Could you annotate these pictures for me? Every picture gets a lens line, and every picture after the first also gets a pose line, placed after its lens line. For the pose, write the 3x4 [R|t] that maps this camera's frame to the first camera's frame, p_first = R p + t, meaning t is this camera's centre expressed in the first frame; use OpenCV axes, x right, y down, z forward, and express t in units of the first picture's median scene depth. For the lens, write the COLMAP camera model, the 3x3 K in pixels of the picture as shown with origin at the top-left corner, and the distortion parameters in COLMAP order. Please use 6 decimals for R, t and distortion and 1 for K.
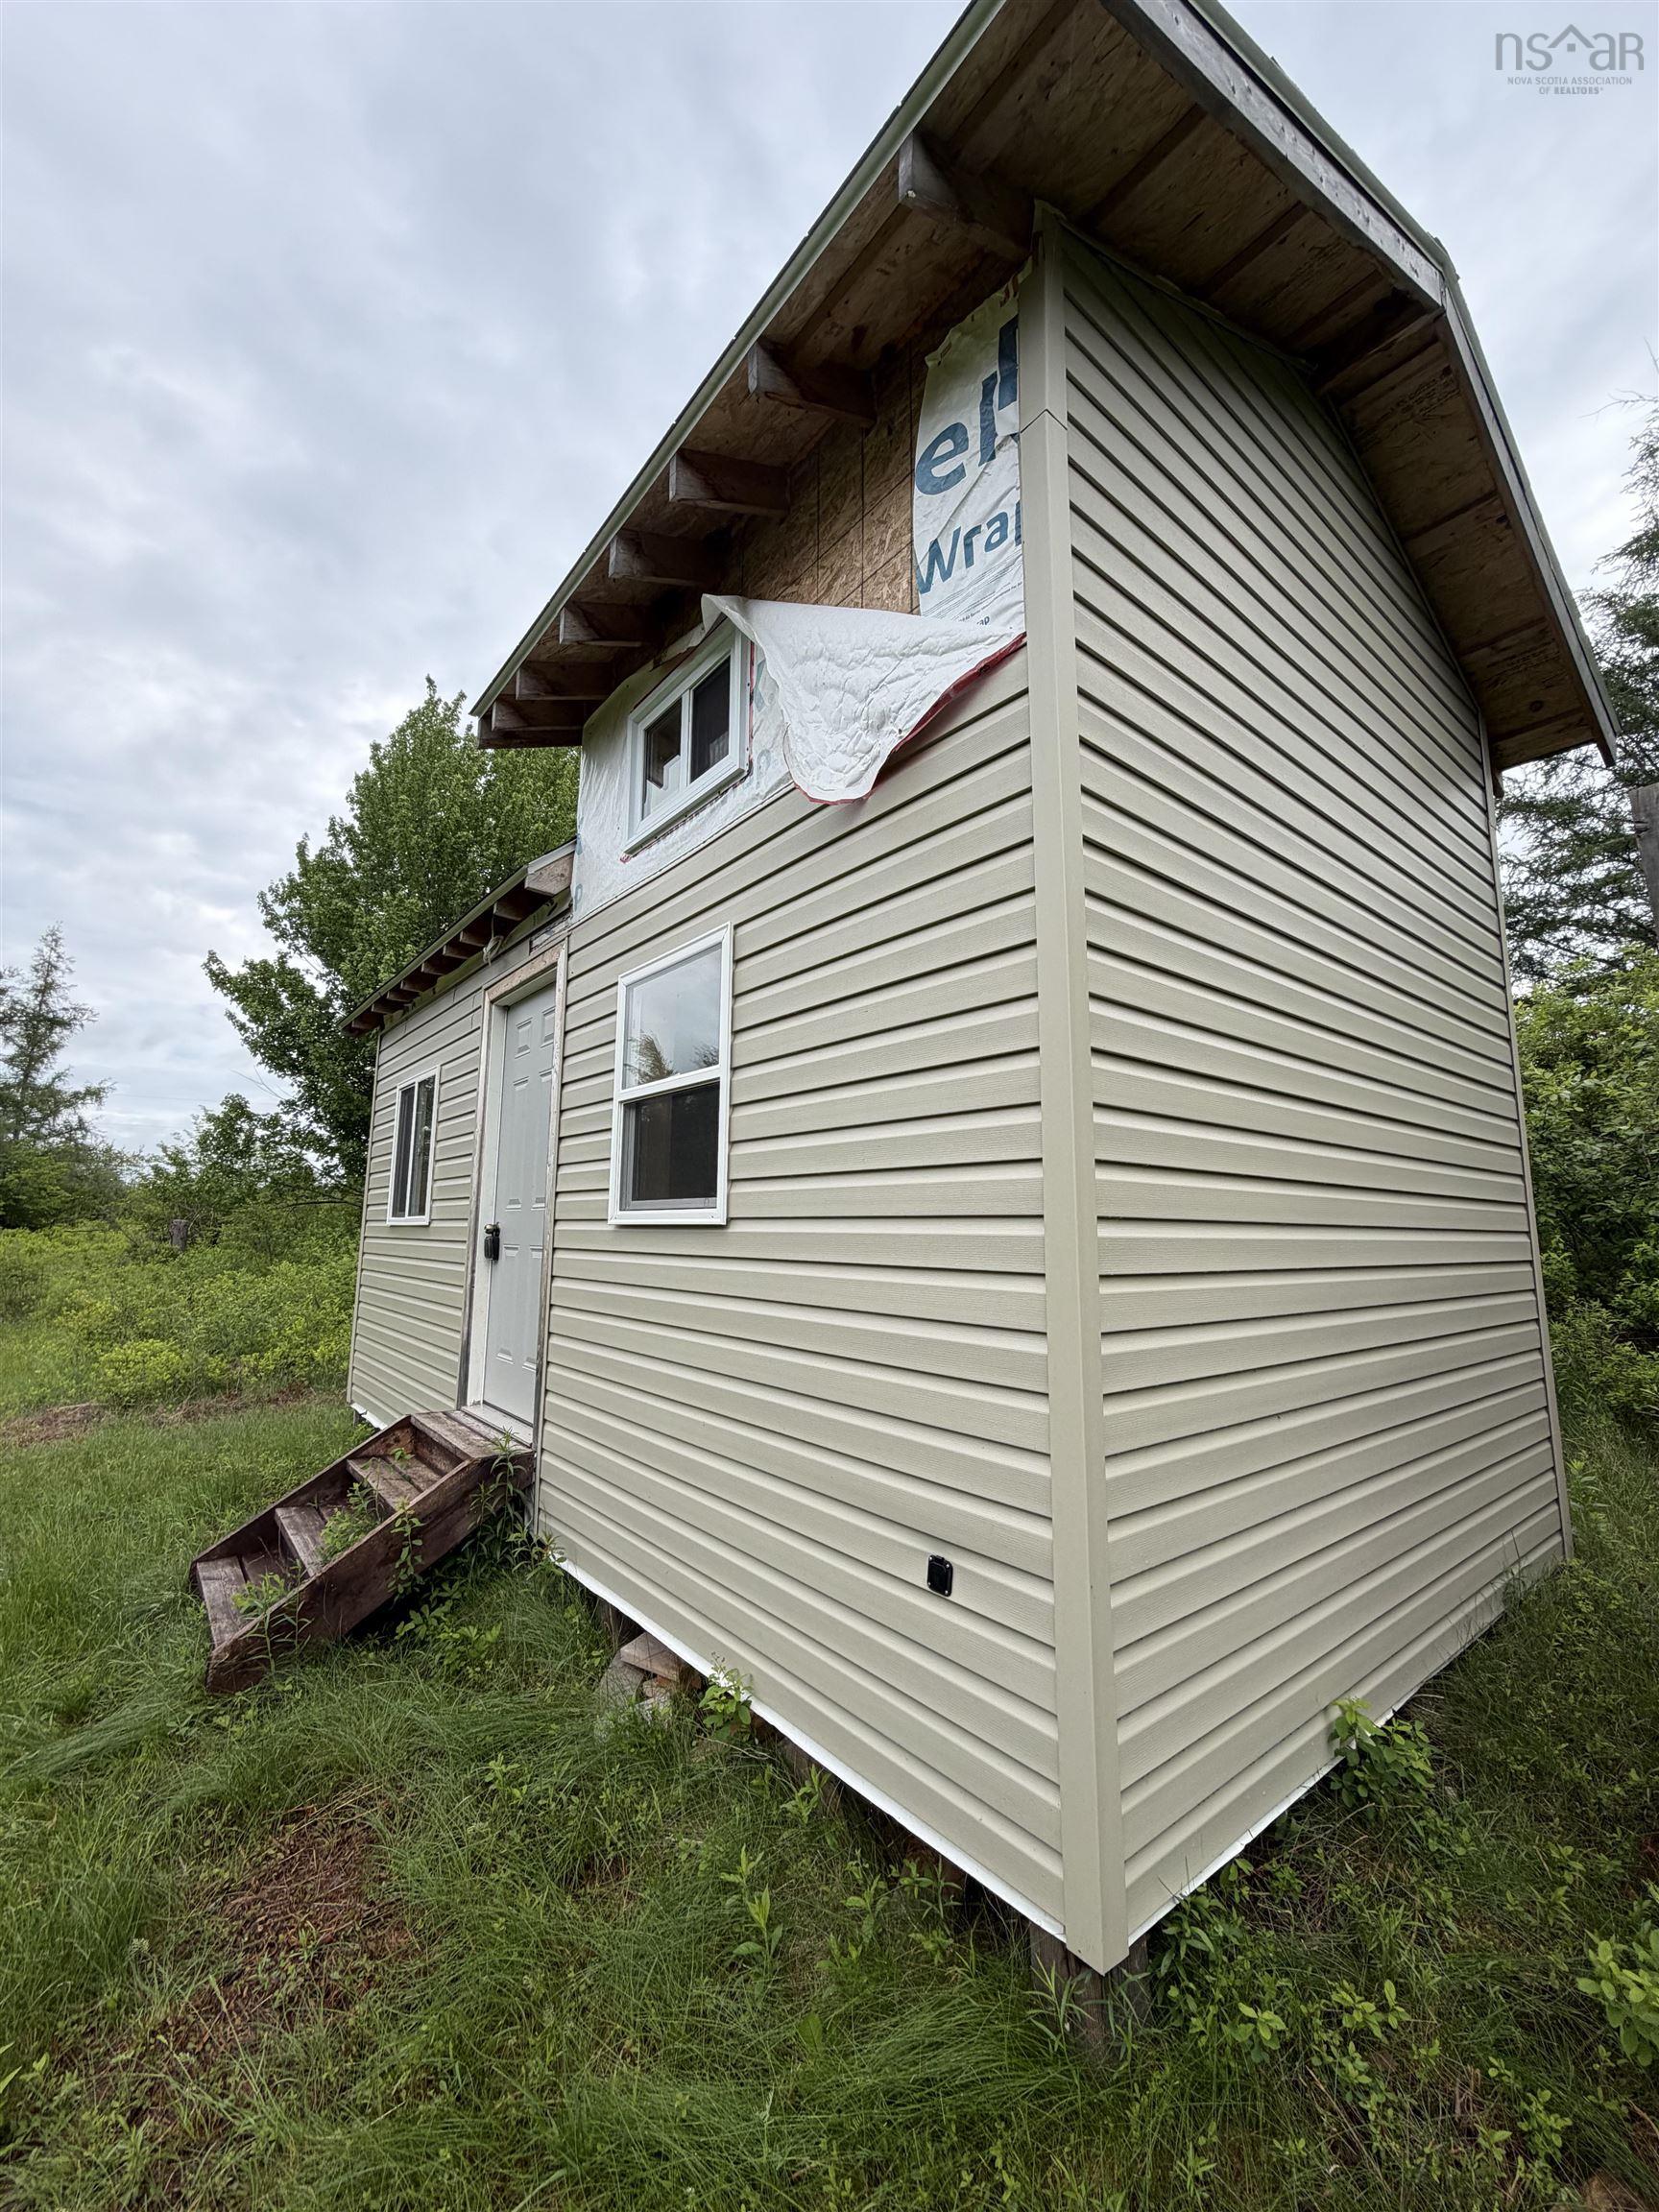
lens RADIAL K [[884.0, 0, 829.5], [0, 884.0, 1106.0], [0, 0, 1]] dist [0.001811, 0.000171]
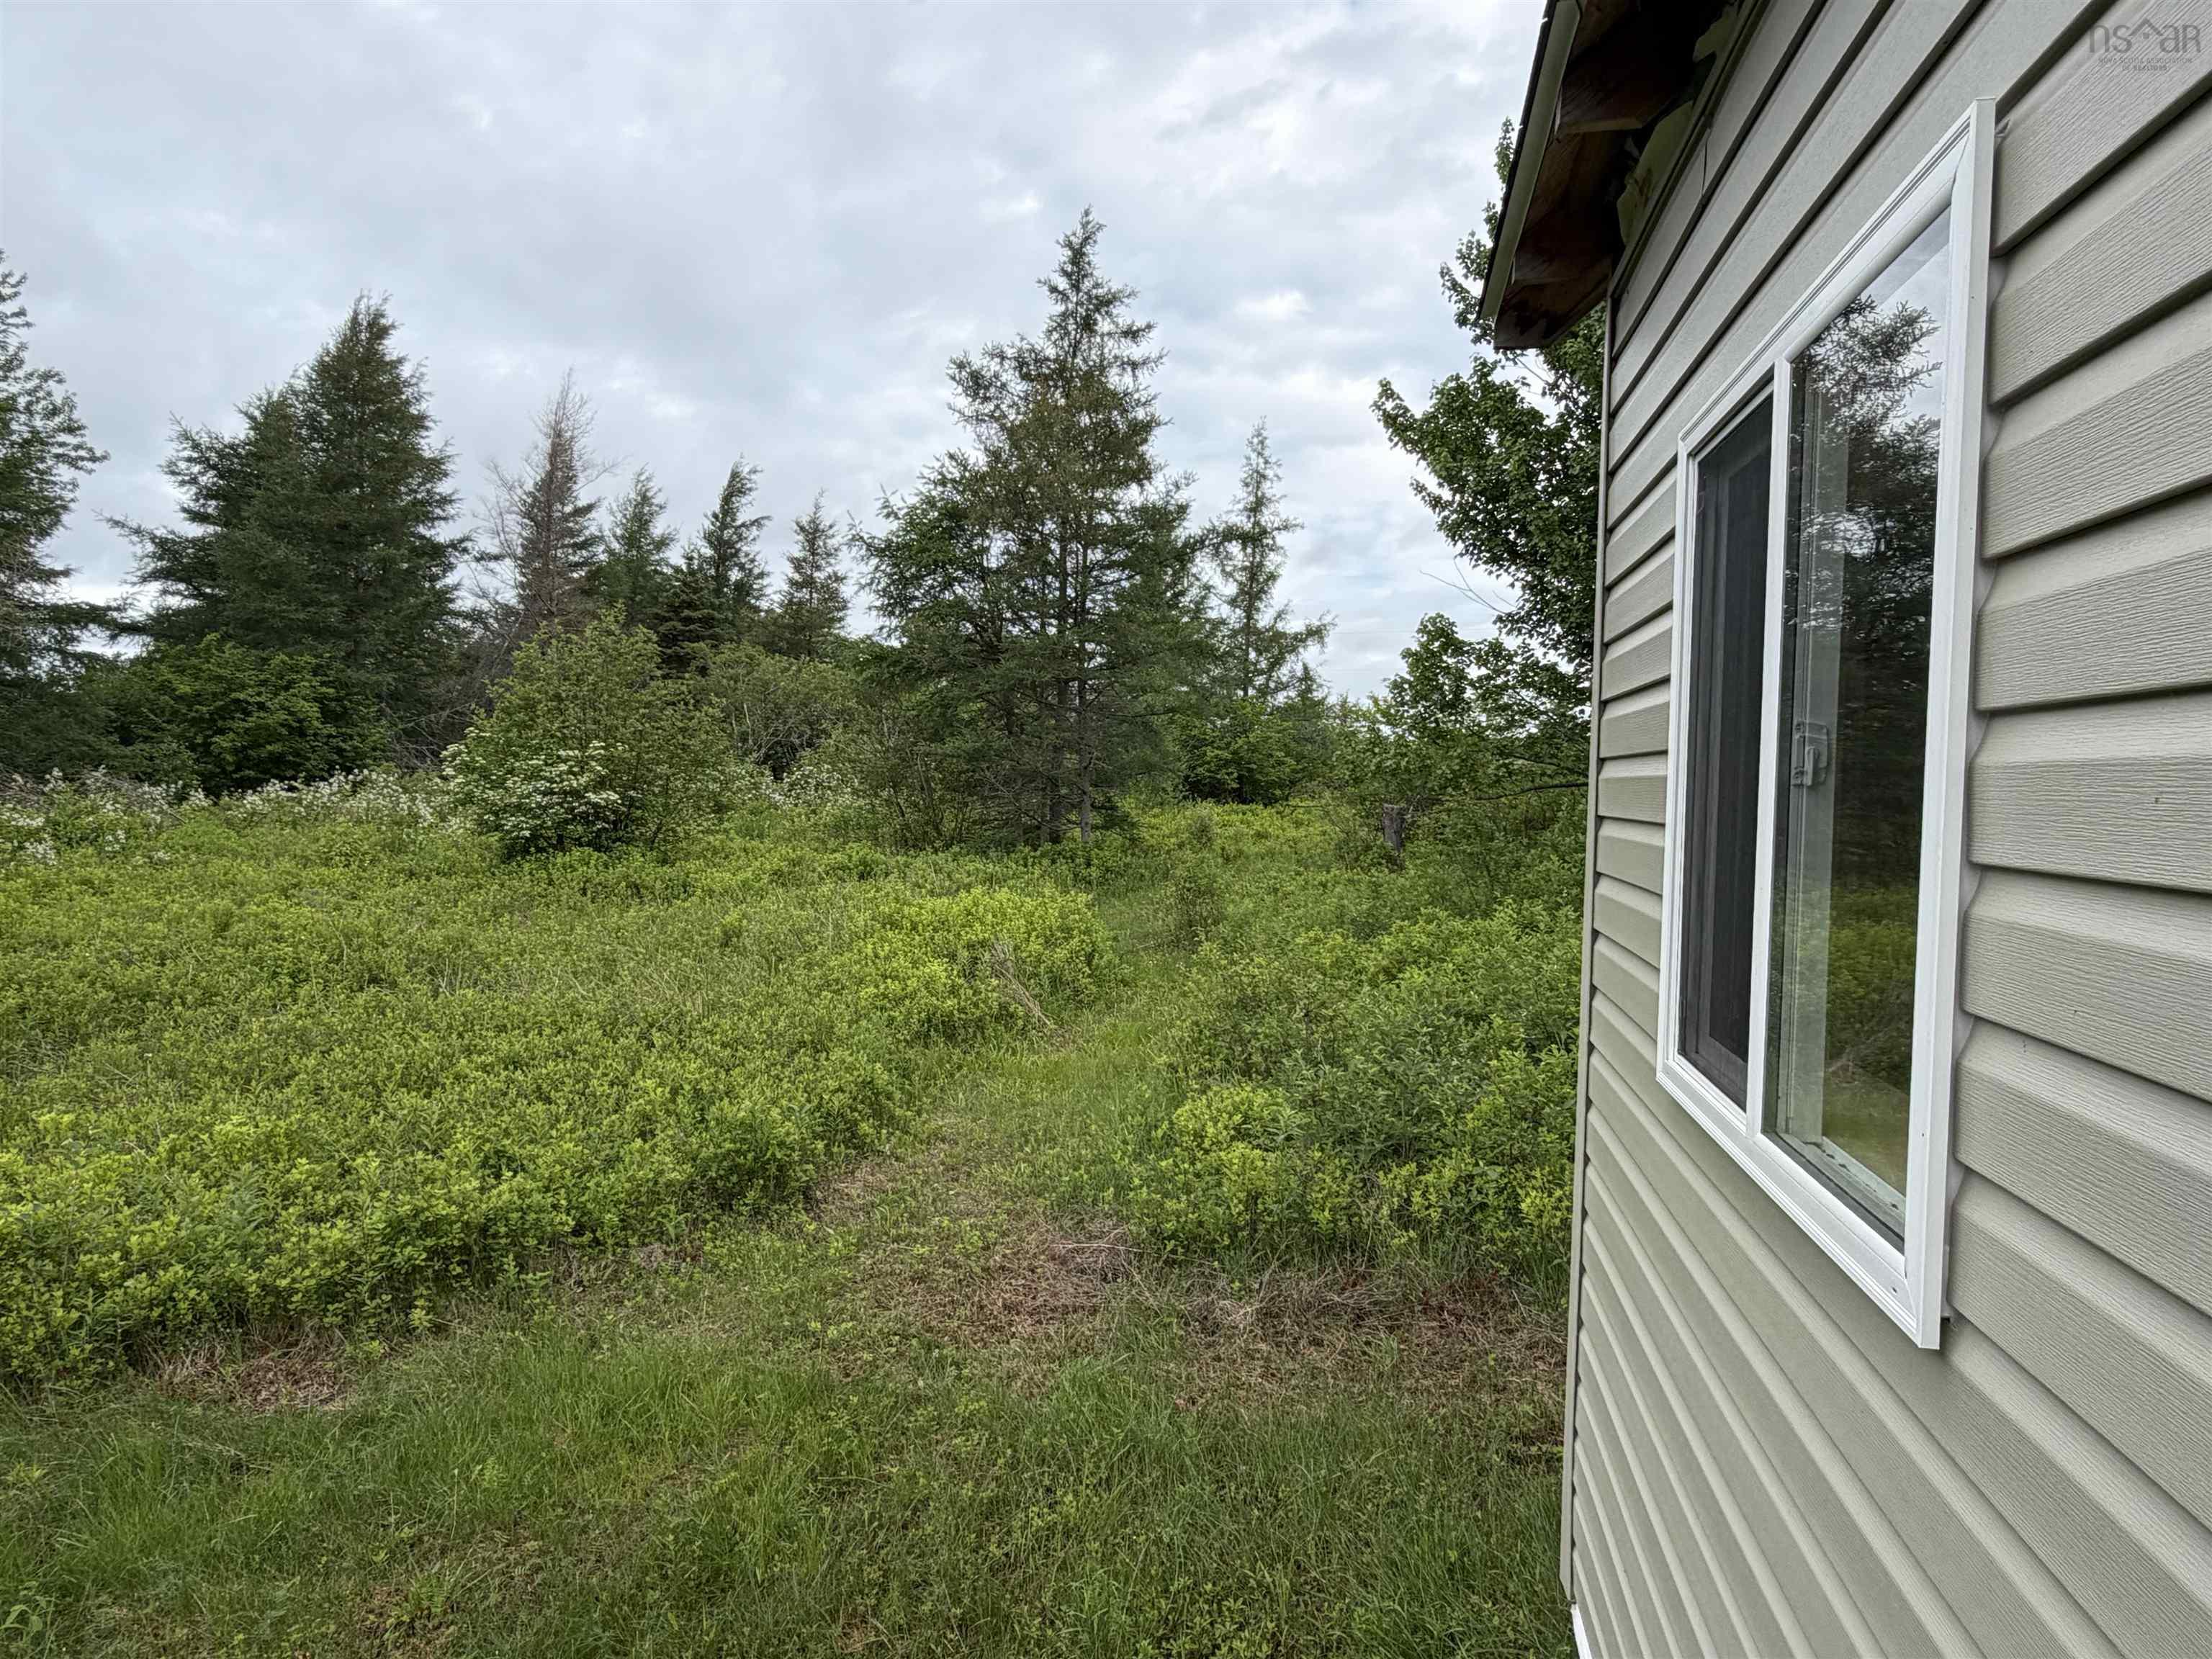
lens RADIAL K [[1299.8, 0, 1153.4], [0, 1299.8, 824.2], [0, 0, 1]] dist [-0.094108, 0.147051]
pose [[0.659192, 0.028270, -0.751443, -0.117522], [0.092257, 0.988704, 0.118127, 0.008440], [0.746294, -0.147194, 0.649137, 0.240653]]
